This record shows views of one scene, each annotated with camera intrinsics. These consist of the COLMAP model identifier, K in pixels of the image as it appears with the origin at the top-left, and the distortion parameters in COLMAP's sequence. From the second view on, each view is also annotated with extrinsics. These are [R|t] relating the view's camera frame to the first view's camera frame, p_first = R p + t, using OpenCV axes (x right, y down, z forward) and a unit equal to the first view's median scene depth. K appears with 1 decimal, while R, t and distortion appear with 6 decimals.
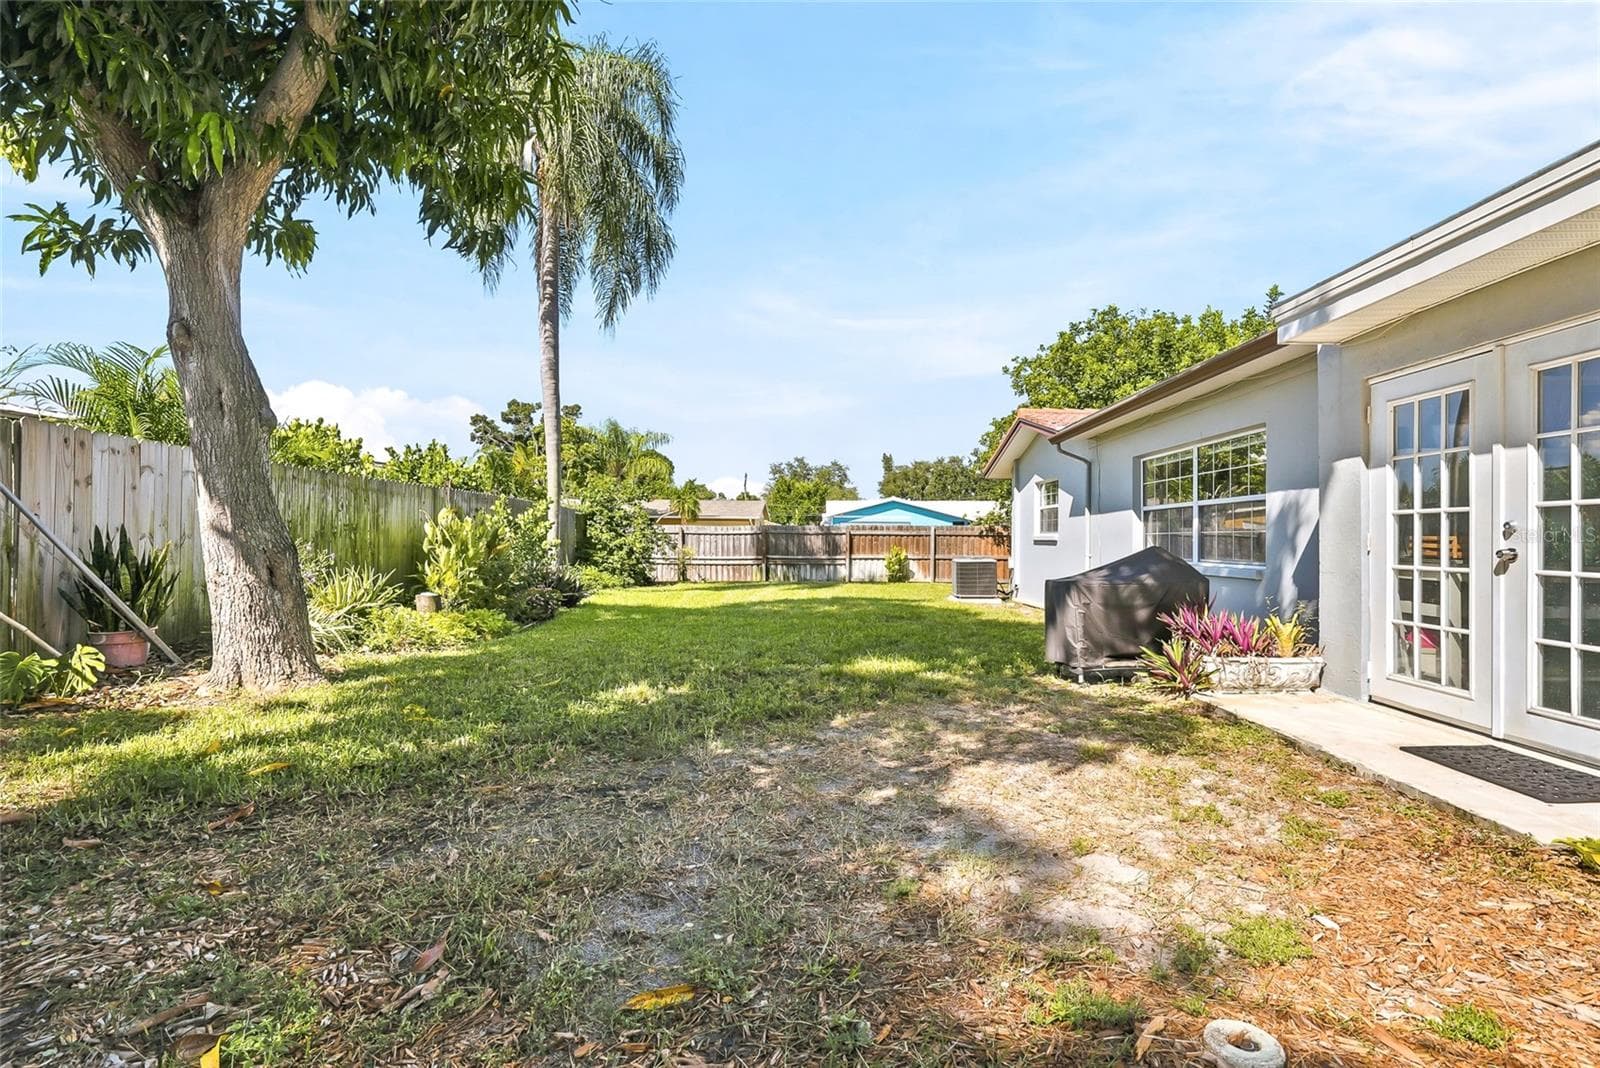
lens RADIAL K [[717.5, 0, 794.6], [0, 717.5, 535.6], [0, 0, 1]] dist [-0.009082, -0.000513]
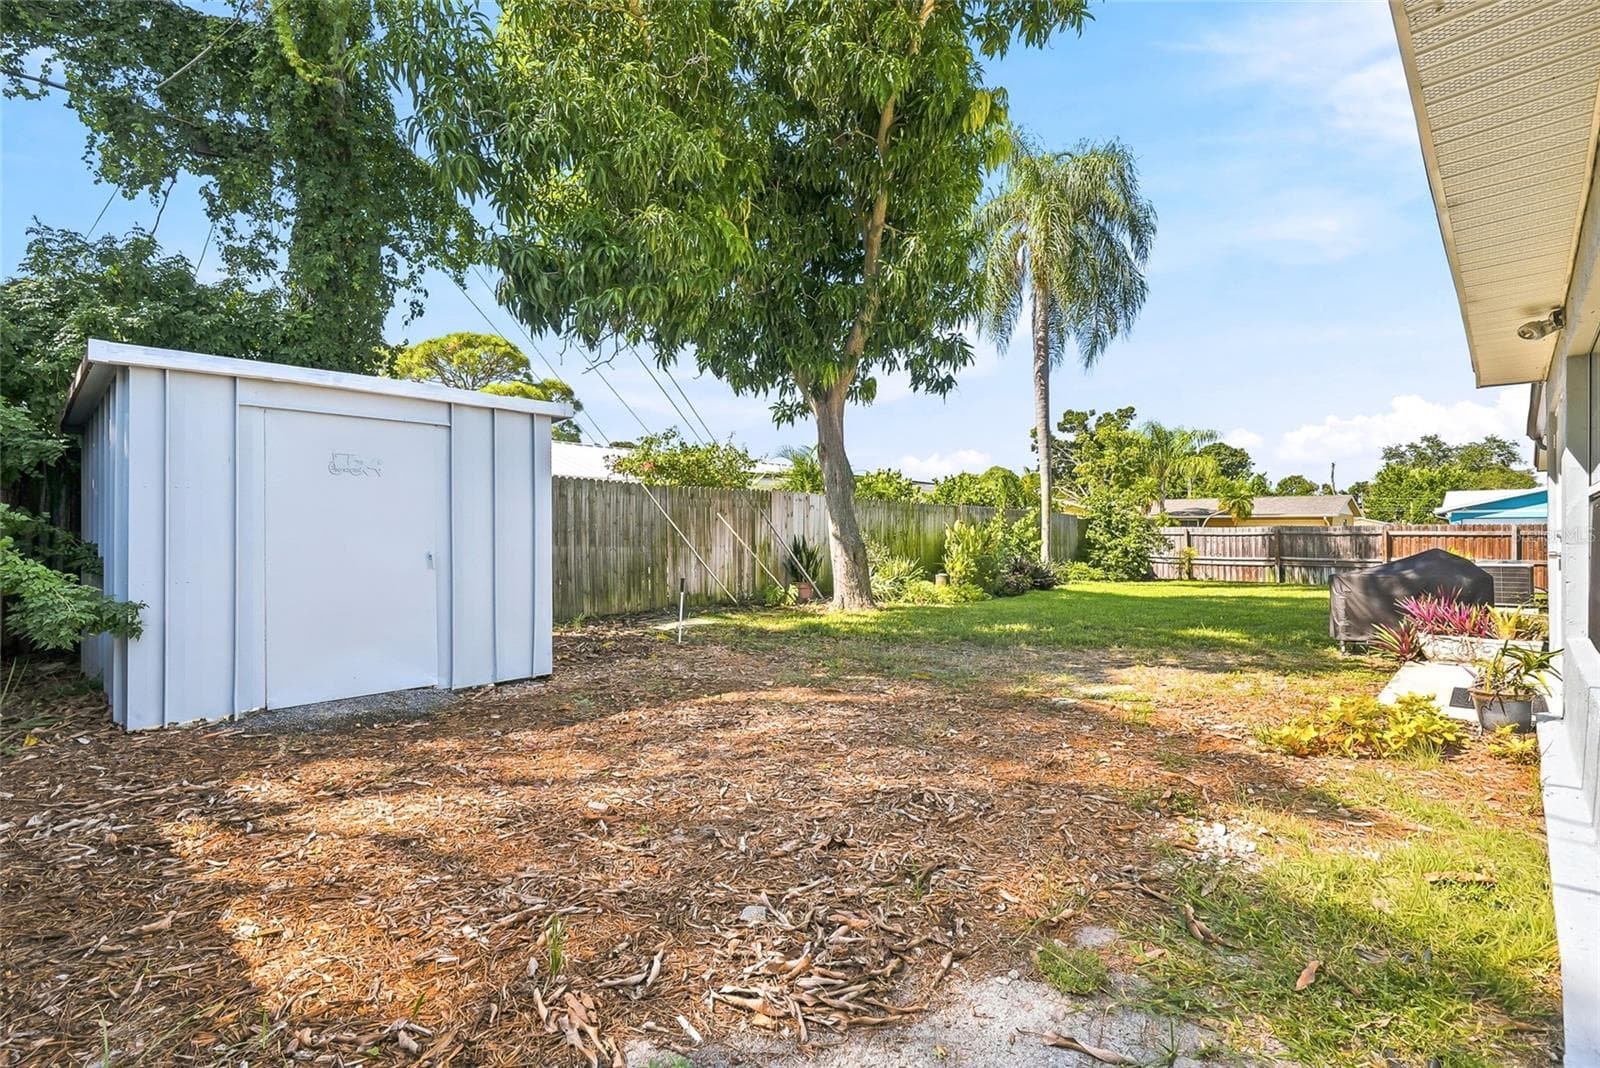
lens RADIAL K [[717.5, 0, 794.6], [0, 717.5, 535.6], [0, 0, 1]] dist [-0.009082, -0.000513]
pose [[0.721273, -0.003514, -0.692642, 0.363450], [0.003294, 0.999993, -0.001643, -0.004633], [0.692643, -0.001097, 0.721280, -0.392924]]
